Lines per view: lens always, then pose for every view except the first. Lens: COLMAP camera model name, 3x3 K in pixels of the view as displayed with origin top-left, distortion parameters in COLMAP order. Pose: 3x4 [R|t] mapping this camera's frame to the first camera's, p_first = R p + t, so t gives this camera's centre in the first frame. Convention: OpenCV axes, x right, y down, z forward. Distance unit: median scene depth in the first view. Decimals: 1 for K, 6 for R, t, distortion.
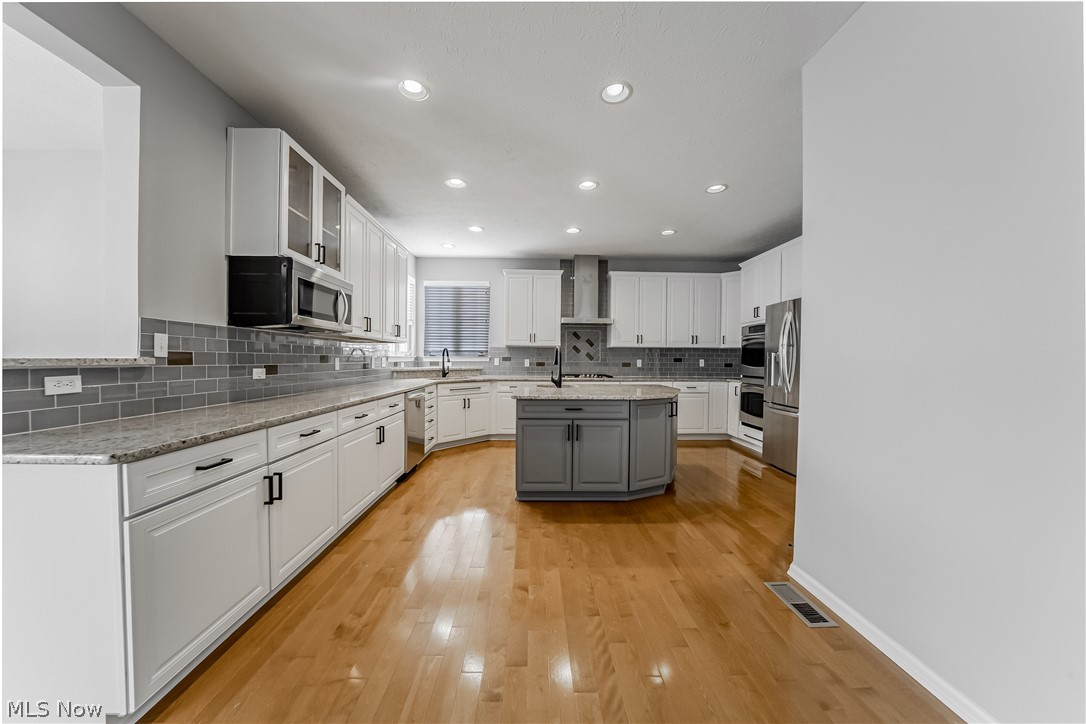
lens RADIAL K [[380.9, 0, 542.5], [0, 380.9, 367.3], [0, 0, 1]] dist [-0.017571, 0.000096]
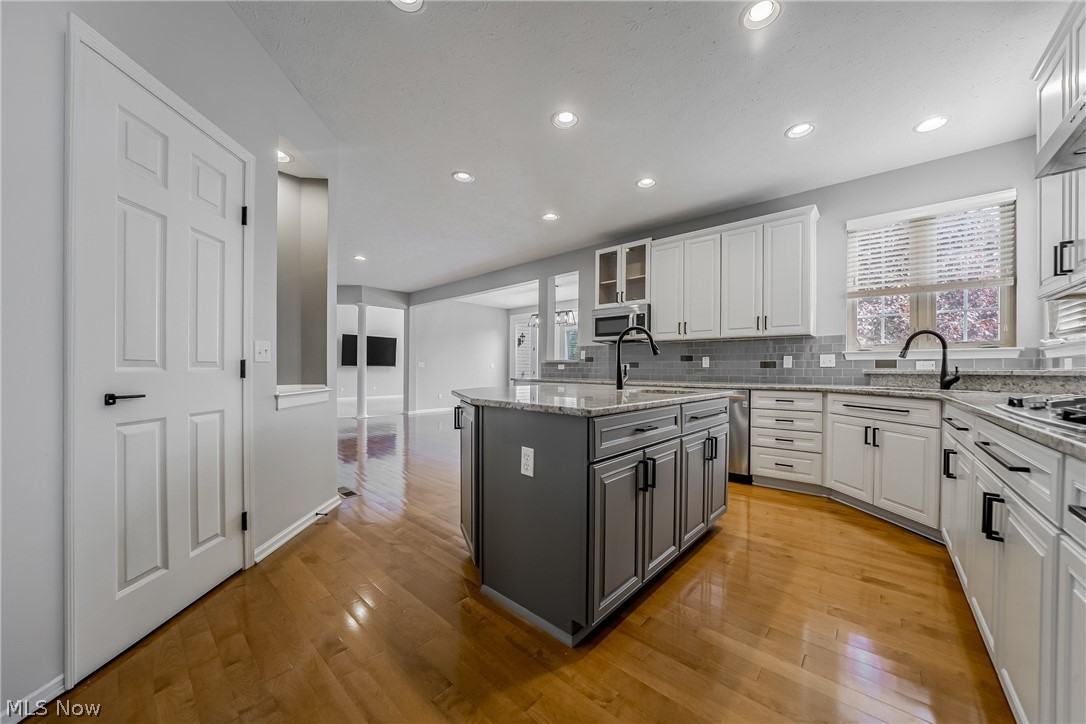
lens RADIAL K [[380.9, 0, 542.5], [0, 380.9, 367.3], [0, 0, 1]] dist [-0.017571, 0.000096]
pose [[-0.683204, -0.009099, -0.730171, 0.438935], [-0.022740, 0.999703, 0.008819, 0.005581], [0.729873, 0.022629, -0.683208, 0.924851]]
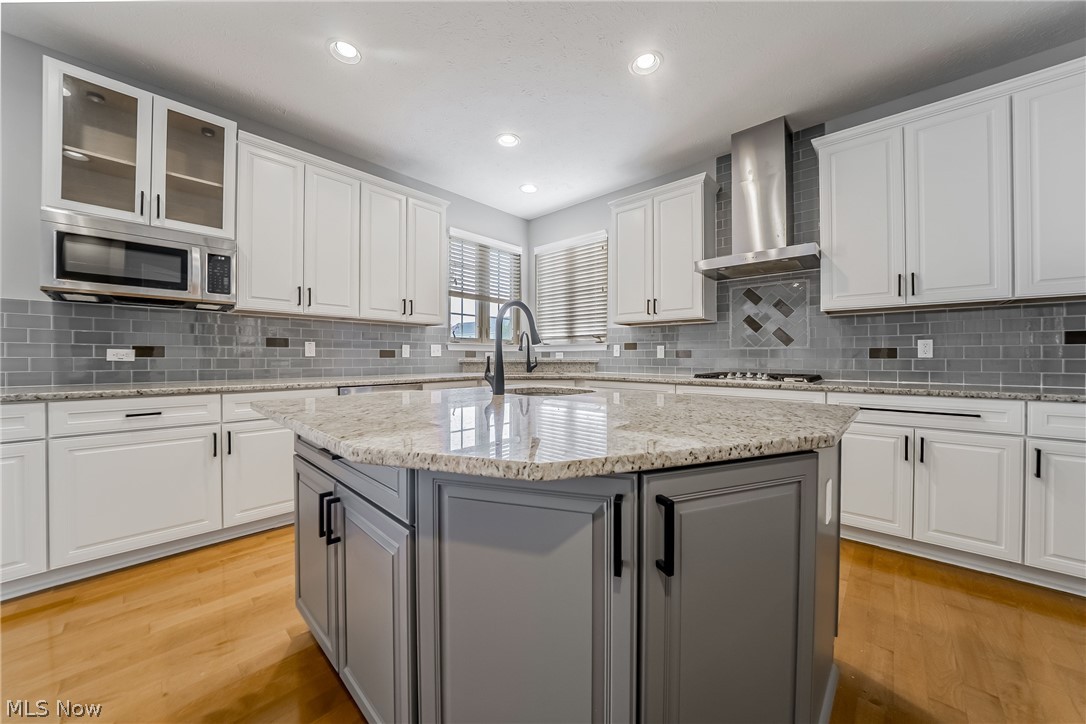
lens RADIAL K [[380.5, 0, 544.4], [0, 380.5, 357.0], [0, 0, 1]] dist [-0.015669, 0.000089]
pose [[0.710432, -0.004549, -0.703751, 0.263880], [-0.014104, 0.999686, -0.020700, 0.011790], [0.703625, 0.024632, 0.710145, 0.492939]]
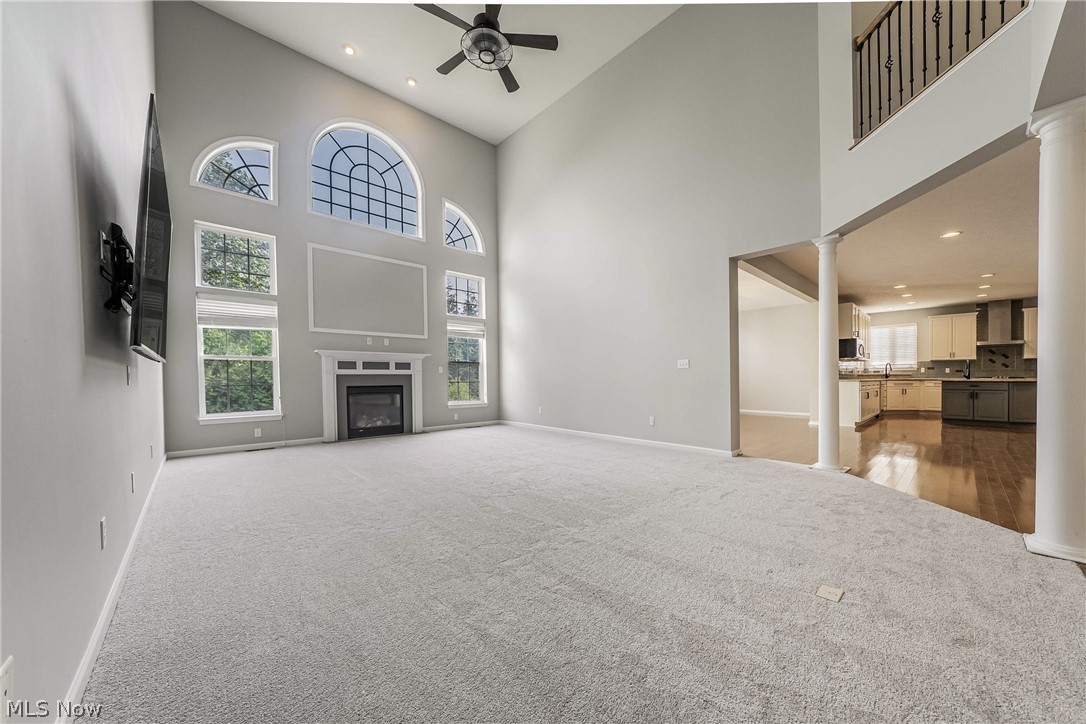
lens RADIAL K [[384.3, 0, 565.4], [0, 384.3, 384.5], [0, 0, 1]] dist [-0.016309, 0.000097]
pose [[0.673852, 0.004770, -0.738851, 0.055773], [-0.008248, 0.999965, -0.001067, 0.068694], [0.738820, 0.006813, 0.673868, -1.388676]]
